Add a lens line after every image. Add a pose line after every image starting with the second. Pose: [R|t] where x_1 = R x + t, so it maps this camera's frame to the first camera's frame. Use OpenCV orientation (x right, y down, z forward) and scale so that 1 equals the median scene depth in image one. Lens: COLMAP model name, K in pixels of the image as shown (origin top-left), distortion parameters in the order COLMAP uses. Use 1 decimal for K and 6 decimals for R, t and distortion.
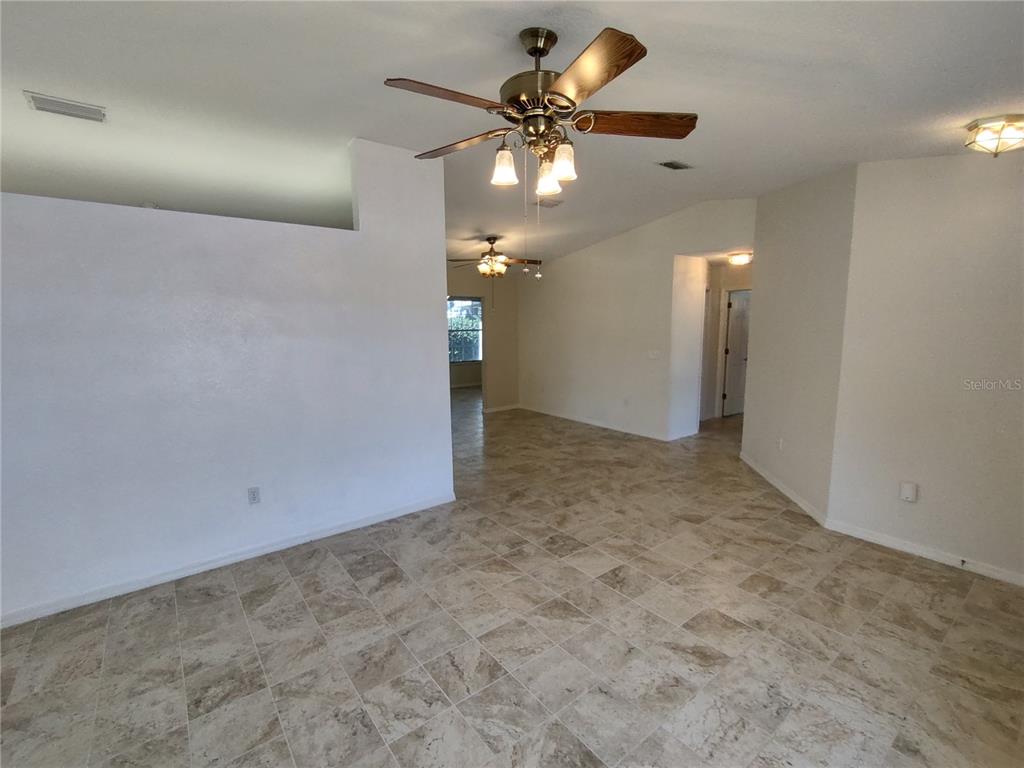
lens RADIAL K [[468.1, 0, 510.3], [0, 468.1, 385.1], [0, 0, 1]] dist [-0.004437, -0.001153]
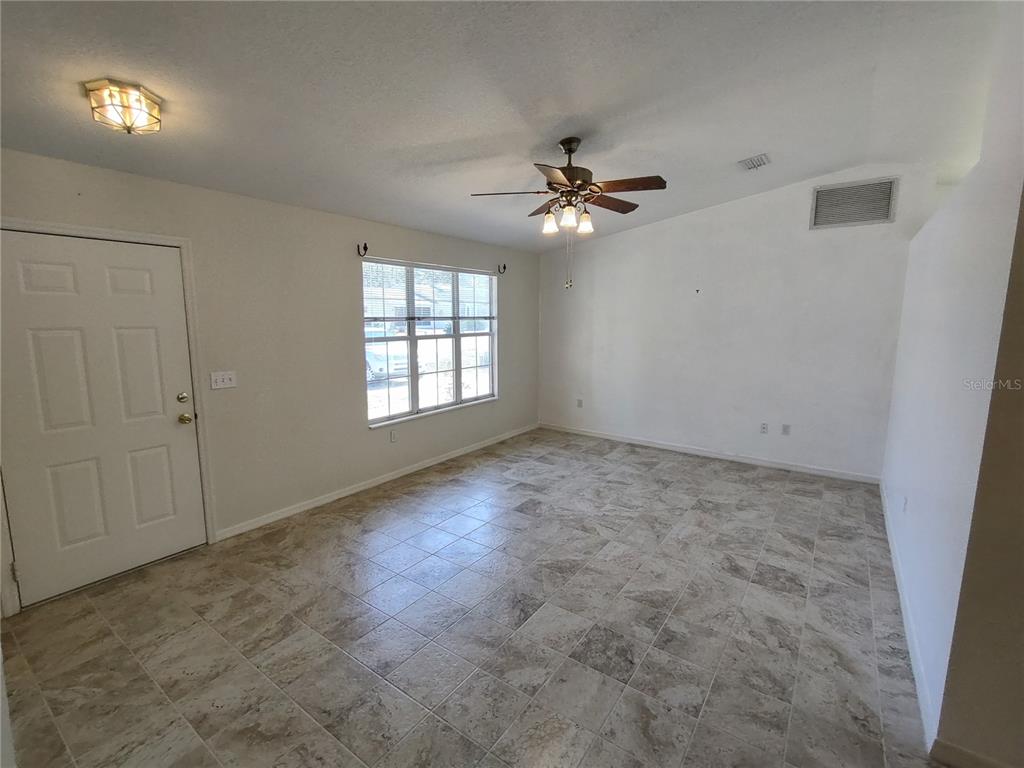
lens RADIAL K [[468.1, 0, 511.9], [0, 468.1, 385.4], [0, 0, 1]] dist [-0.004437, -0.001153]
pose [[-0.959373, 0.044552, -0.278601, 0.358974], [-0.037062, 0.958997, 0.280982, -0.177781], [0.279696, 0.279892, -0.918385, 1.283332]]
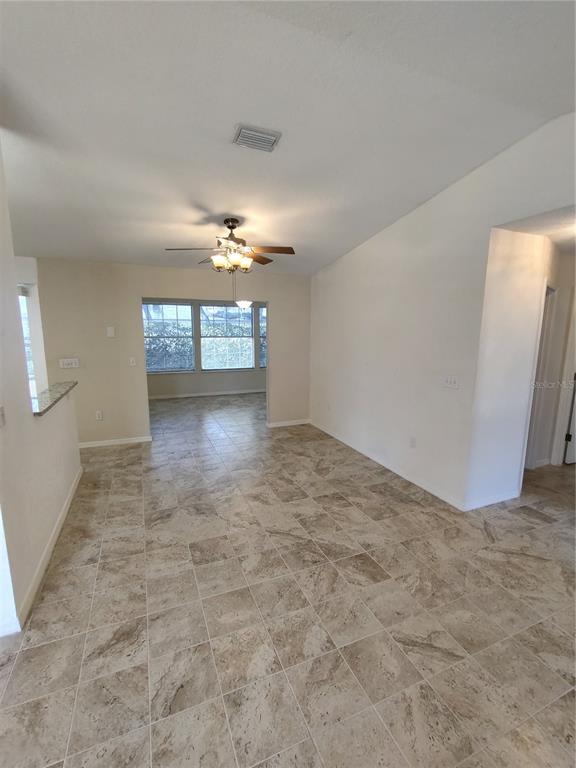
lens RADIAL K [[351.1, 0, 289.1], [0, 351.1, 383.5], [0, 0, 1]] dist [-0.004437, -0.001153]
pose [[0.966866, 0.055532, -0.249173, 0.328185], [-0.049803, 0.998331, 0.029242, -0.104739], [0.250381, -0.015863, 0.968017, 0.711167]]
